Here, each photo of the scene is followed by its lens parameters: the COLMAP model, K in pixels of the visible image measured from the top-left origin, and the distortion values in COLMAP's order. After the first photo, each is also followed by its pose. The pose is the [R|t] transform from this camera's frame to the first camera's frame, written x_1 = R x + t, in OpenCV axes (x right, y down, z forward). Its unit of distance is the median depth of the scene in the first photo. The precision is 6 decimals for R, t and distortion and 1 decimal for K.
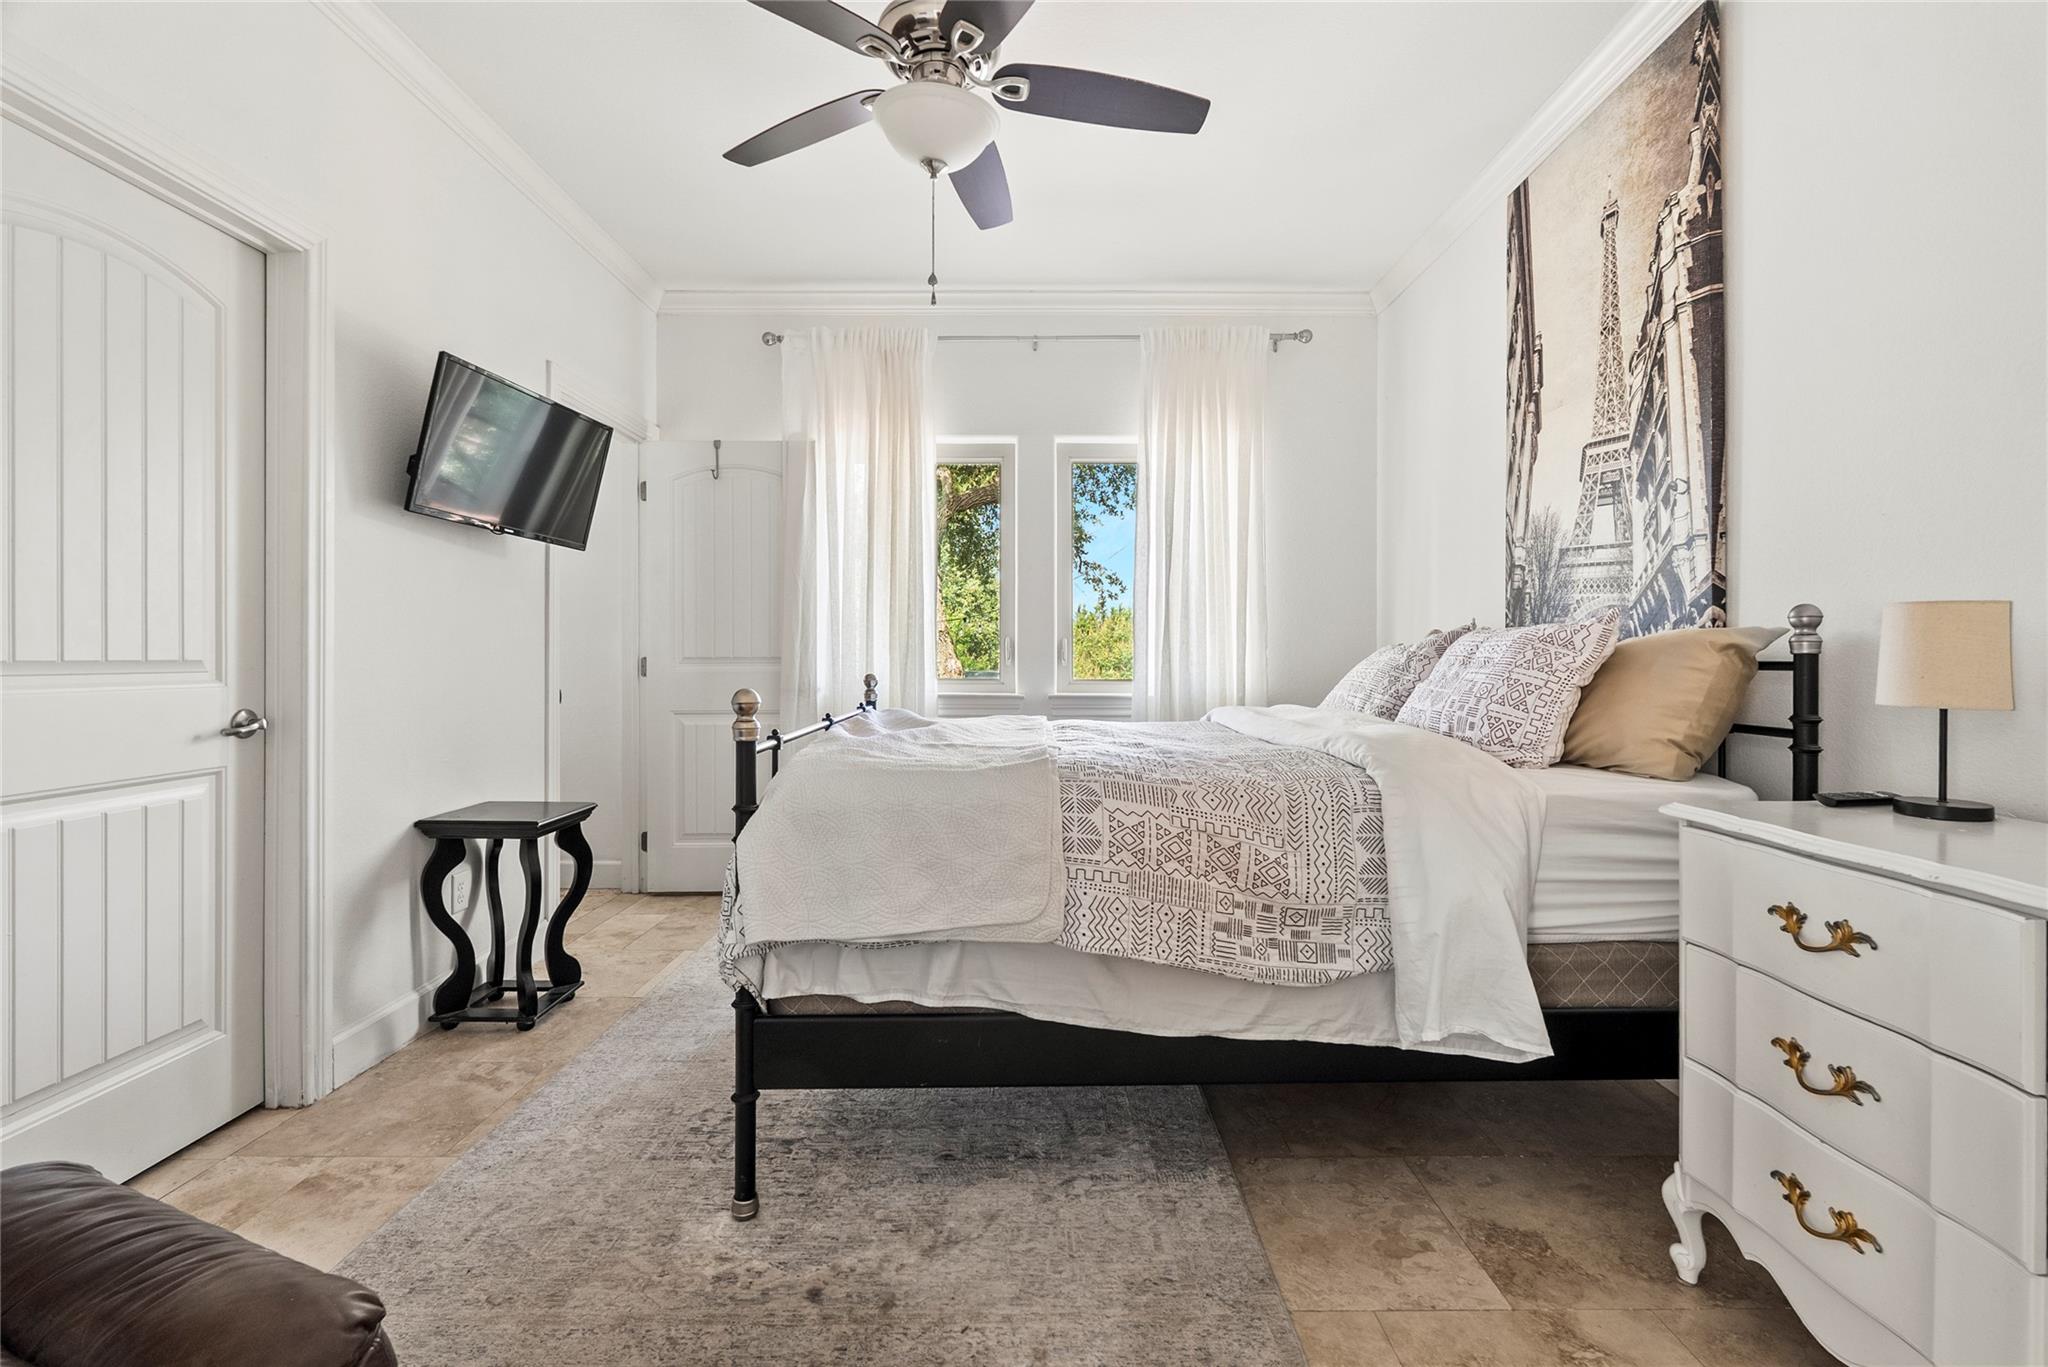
lens RADIAL K [[920.5, 0, 1077.6], [0, 920.5, 653.2], [0, 0, 1]] dist [-0.010428, 0.000238]
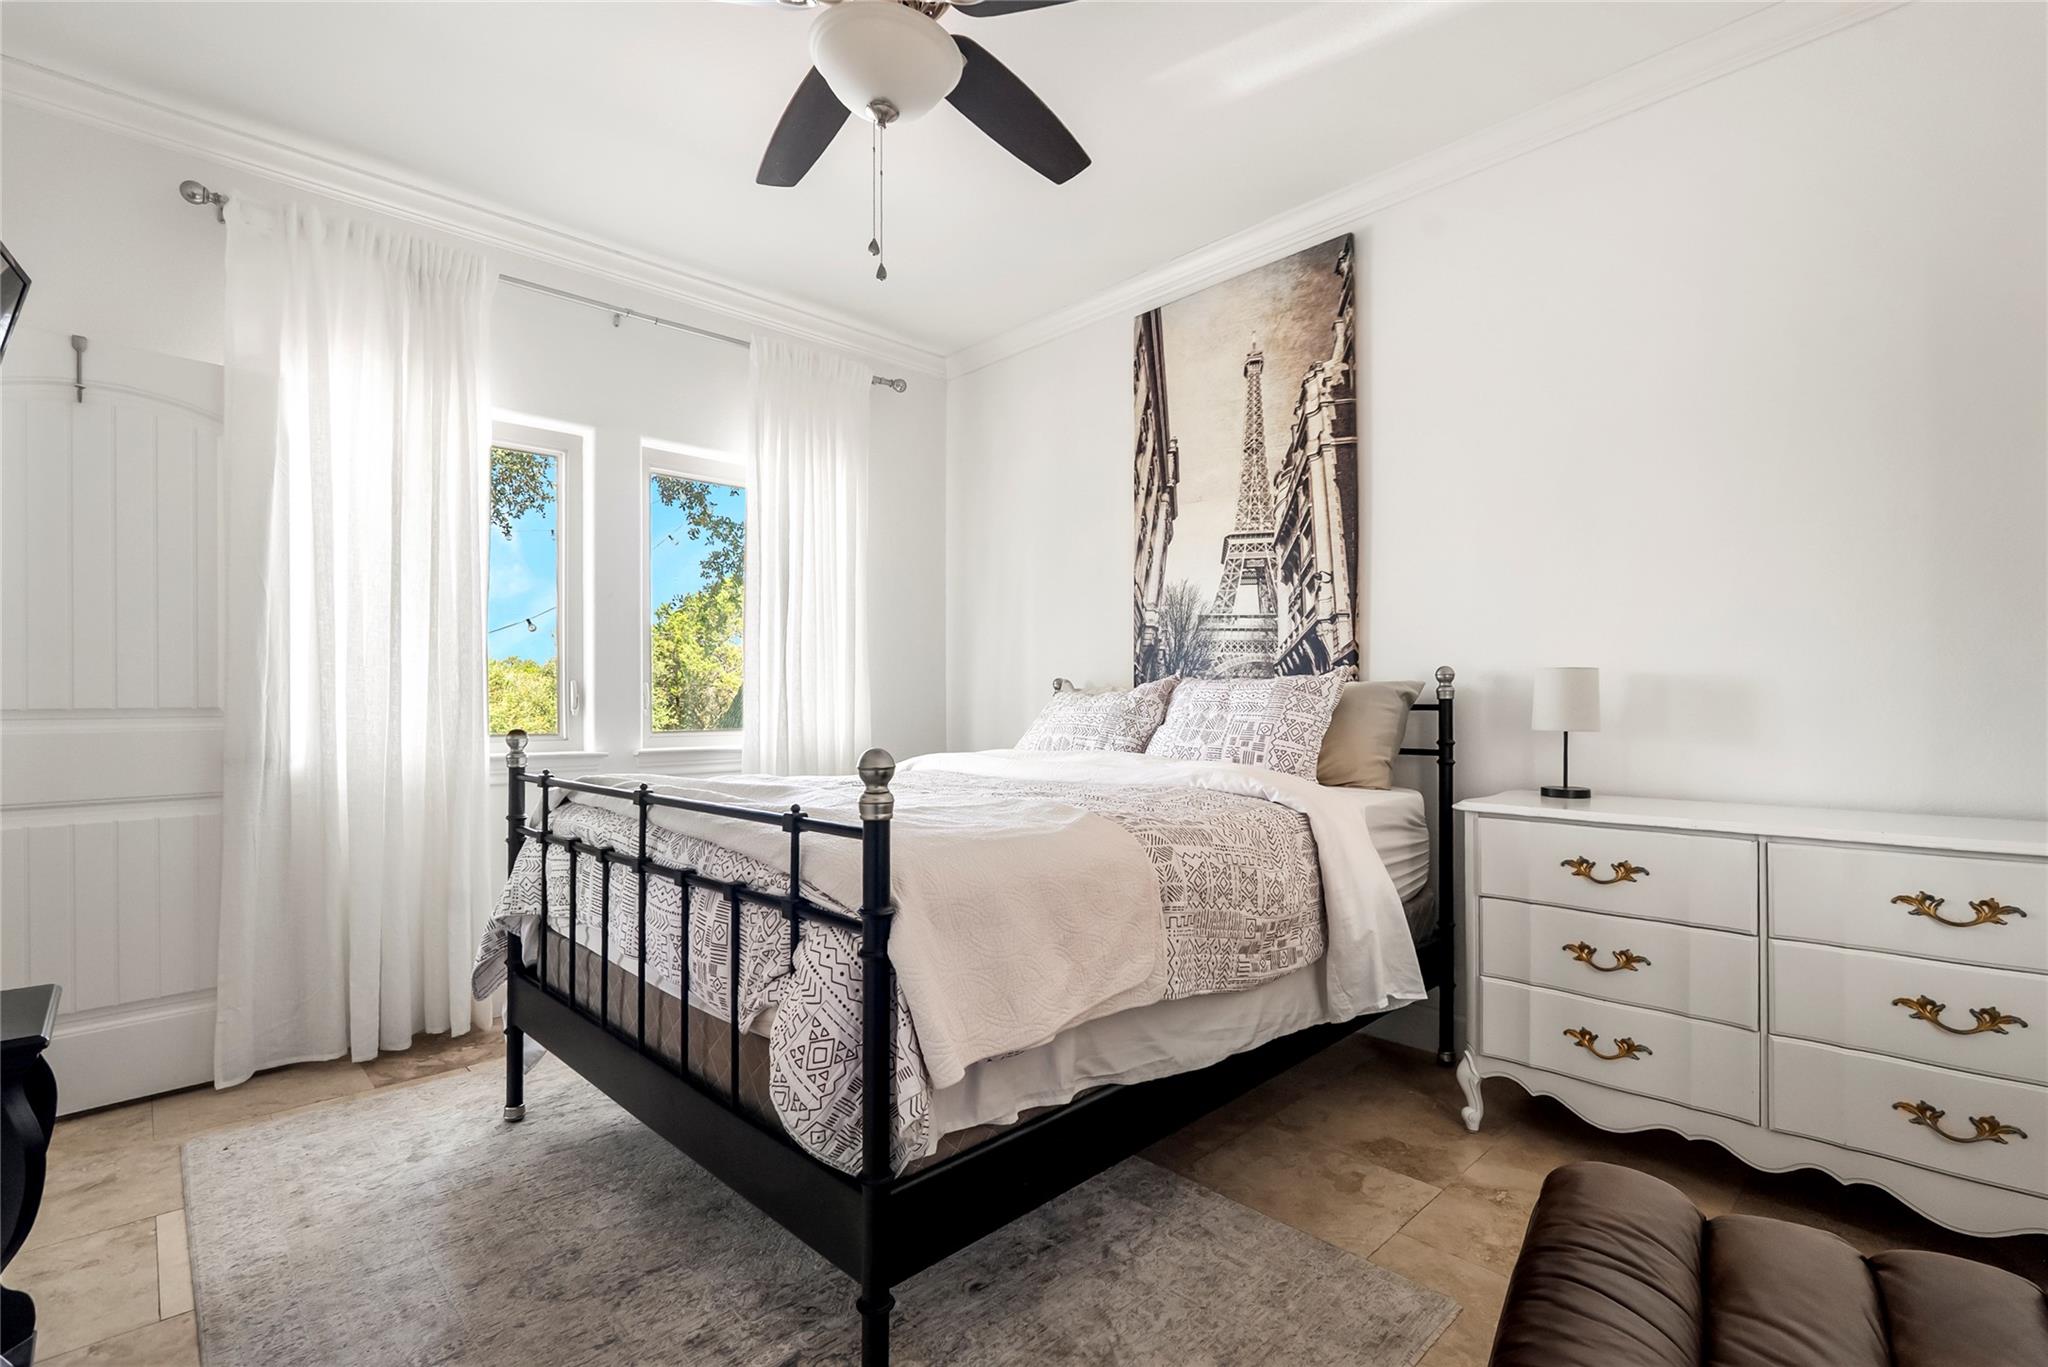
lens RADIAL K [[920.5, 0, 1027.8], [0, 920.5, 695.5], [0, 0, 1]] dist [-0.010428, 0.000238]
pose [[0.731291, 0.001294, 0.682065, -0.597931], [0.001632, 0.999992, -0.003647, -0.000673], [-0.682064, 0.003780, 0.731283, 0.292876]]
